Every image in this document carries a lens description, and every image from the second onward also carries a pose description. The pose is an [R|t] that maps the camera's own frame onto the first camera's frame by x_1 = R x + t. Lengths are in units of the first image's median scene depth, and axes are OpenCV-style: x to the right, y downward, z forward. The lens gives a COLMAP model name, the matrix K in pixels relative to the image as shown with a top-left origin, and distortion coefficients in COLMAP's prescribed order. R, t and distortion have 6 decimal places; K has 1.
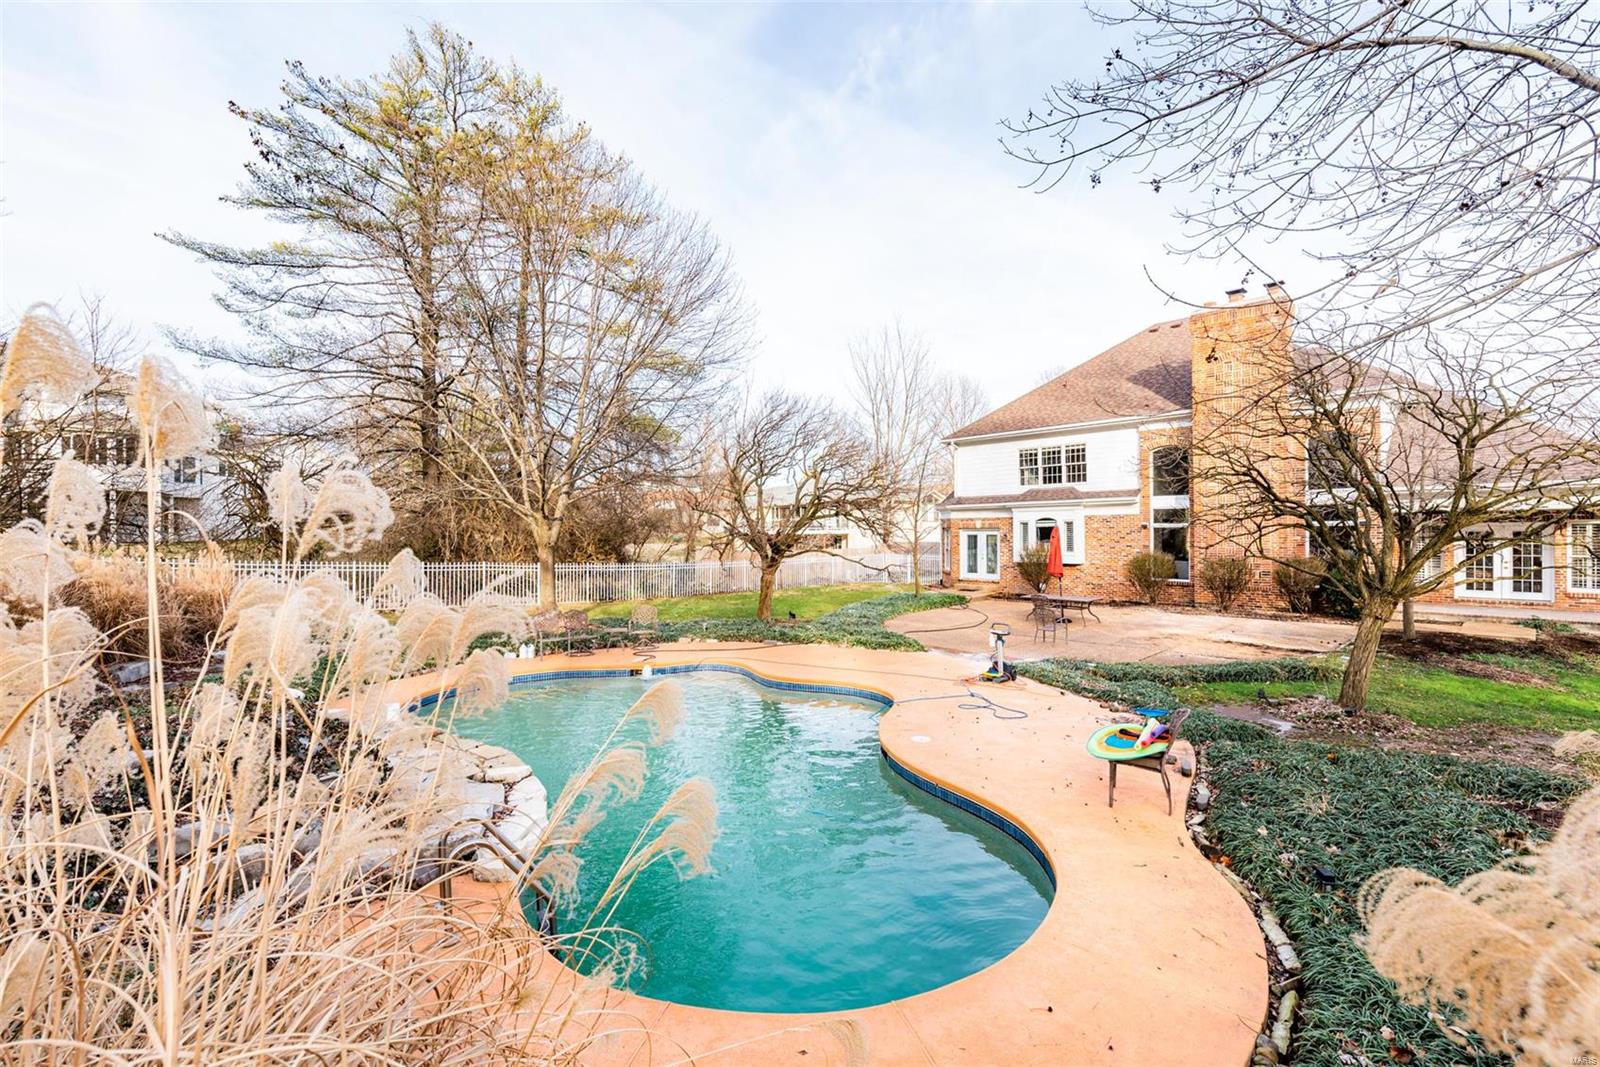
lens RADIAL K [[700.0, 0, 798.7], [0, 700.0, 530.6], [0, 0, 1]] dist [0.000603, -0.000252]
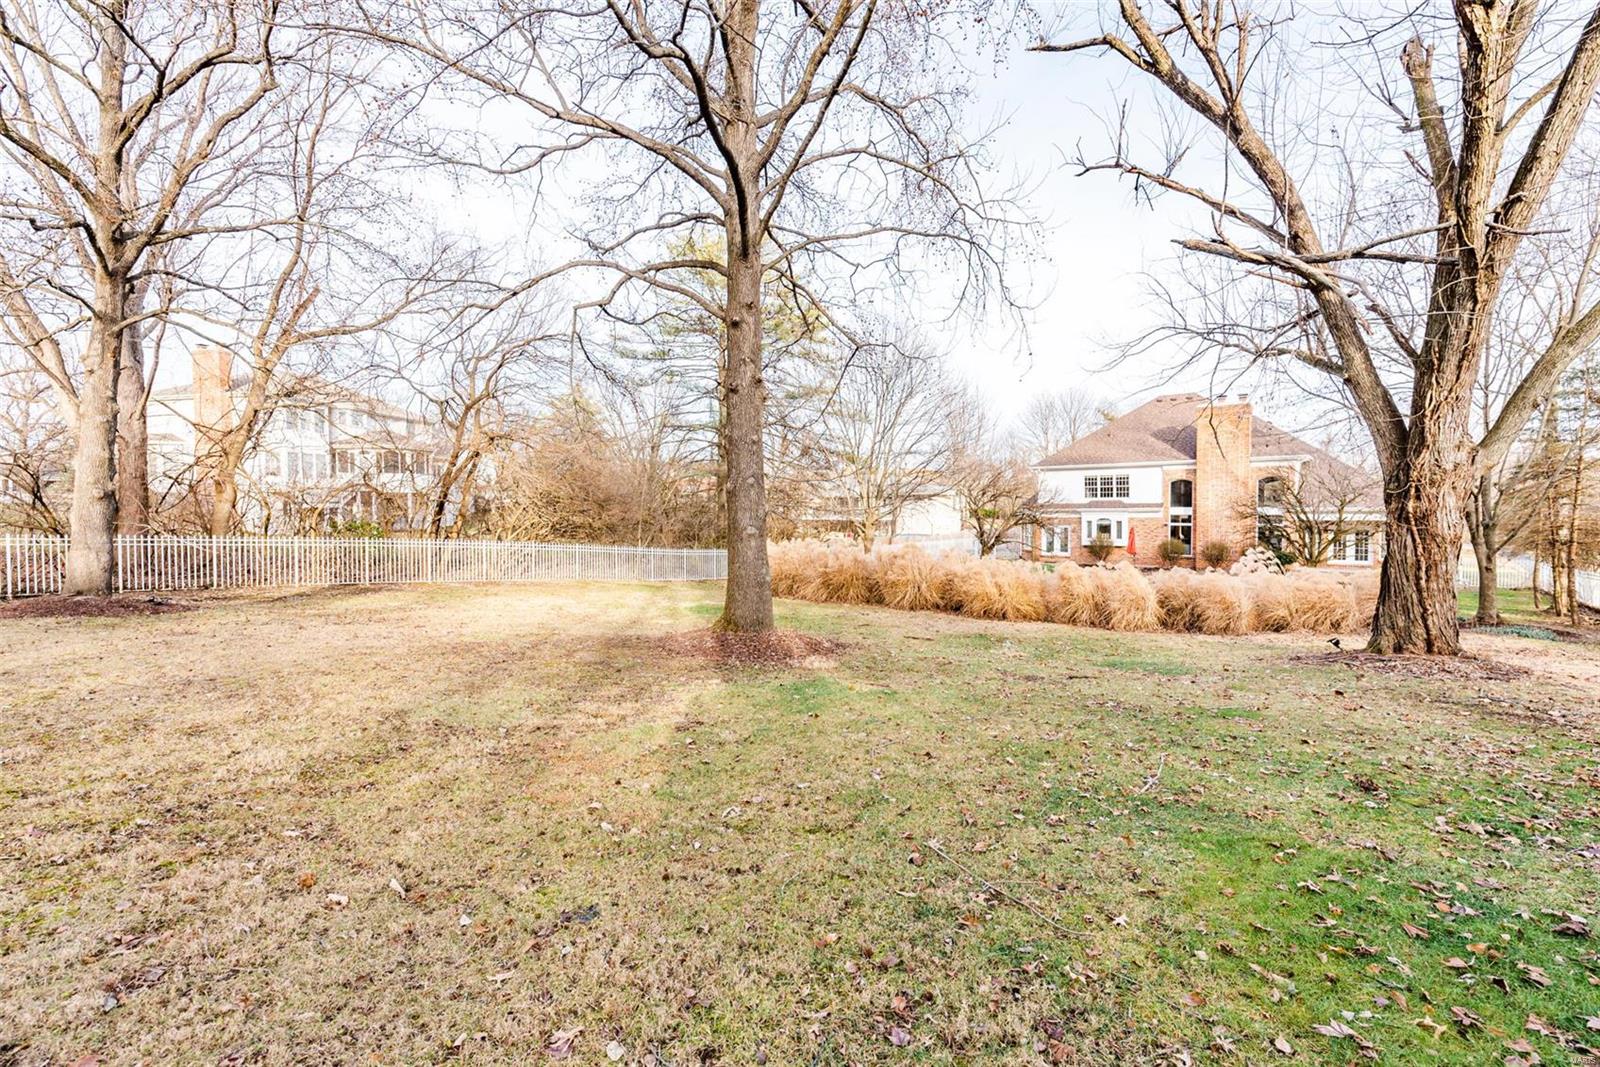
lens RADIAL K [[700.0, 0, 802.2], [0, 700.0, 534.0], [0, 0, 1]] dist [0.000603, -0.000252]
pose [[0.991827, 0.020741, 0.125894, -0.557049], [-0.022886, 0.999616, 0.015622, 0.008947], [-0.125522, -0.018376, 0.991921, -0.547474]]
